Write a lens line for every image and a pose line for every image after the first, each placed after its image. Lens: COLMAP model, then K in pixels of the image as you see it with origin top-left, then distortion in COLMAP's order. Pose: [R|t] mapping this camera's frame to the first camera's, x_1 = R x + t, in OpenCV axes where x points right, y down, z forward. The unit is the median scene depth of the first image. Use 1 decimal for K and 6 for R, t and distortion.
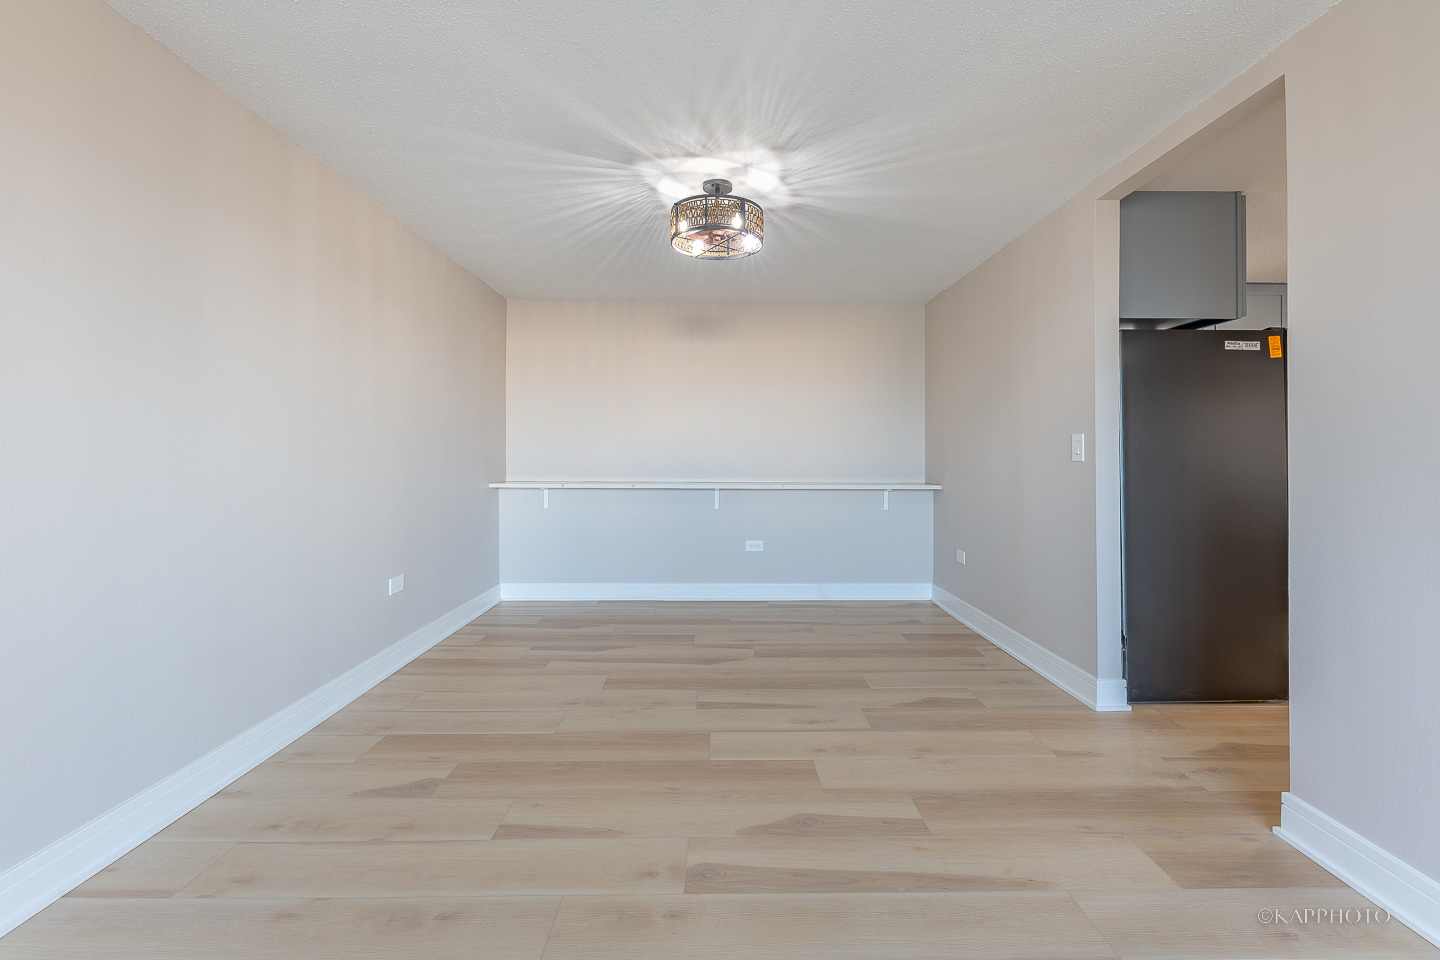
lens RADIAL K [[602.3, 0, 660.7], [0, 602.3, 449.5], [0, 0, 1]] dist [0.013238, -0.000096]
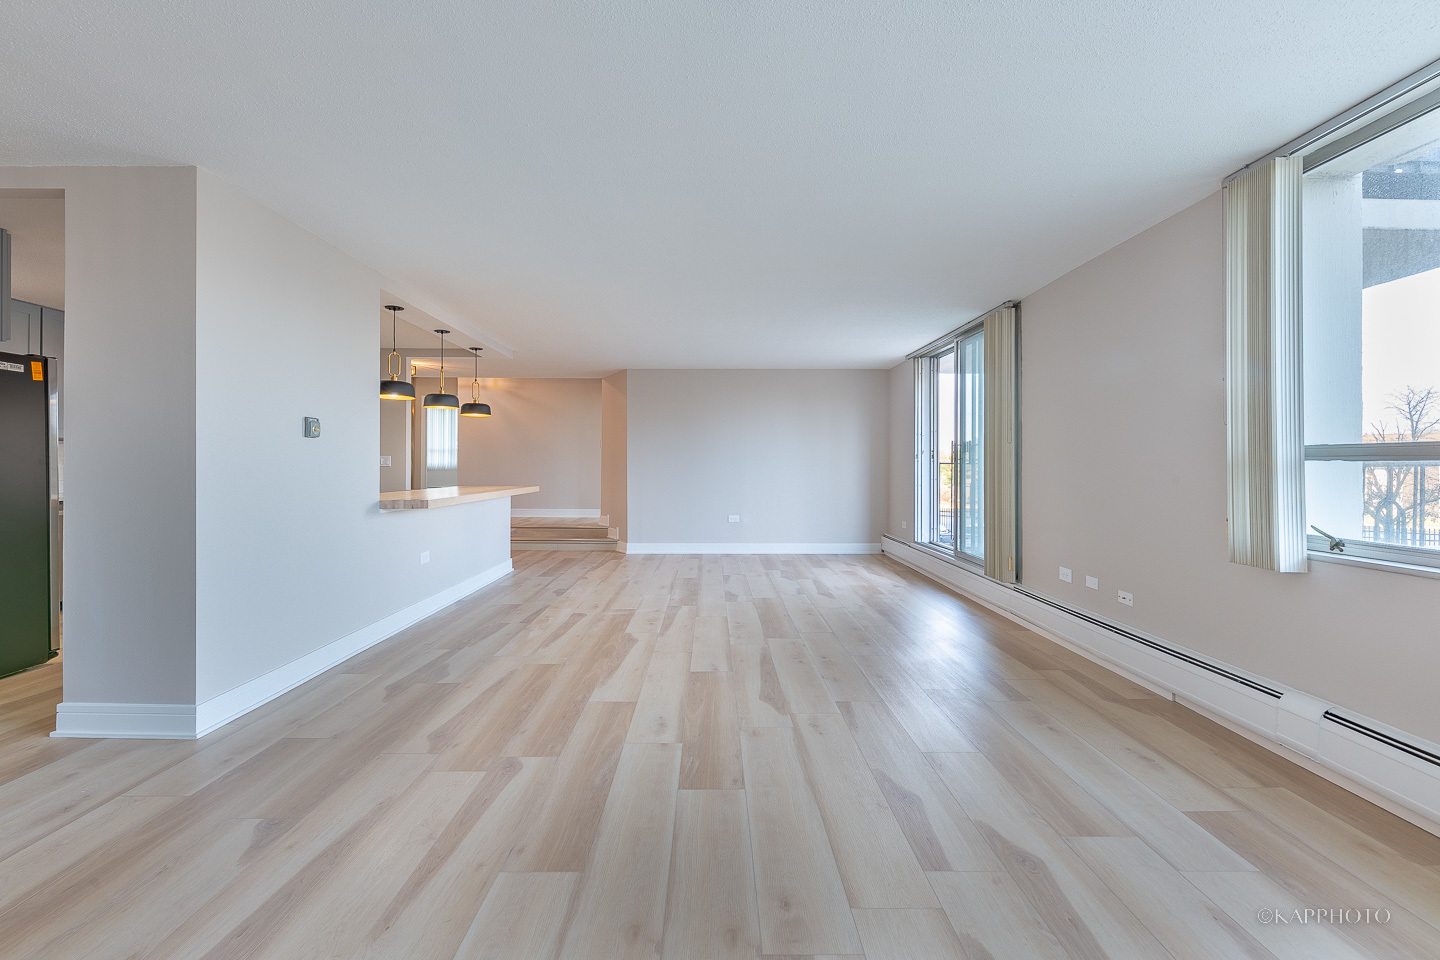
lens RADIAL K [[635.2, 0, 810.4], [0, 635.2, 463.4], [0, 0, 1]] dist [0.002370, -0.000411]
pose [[-0.140010, -0.003482, 0.990144, -0.447140], [-0.014366, 0.999896, 0.001485, -0.012782], [-0.990046, -0.014016, -0.140045, -0.330228]]
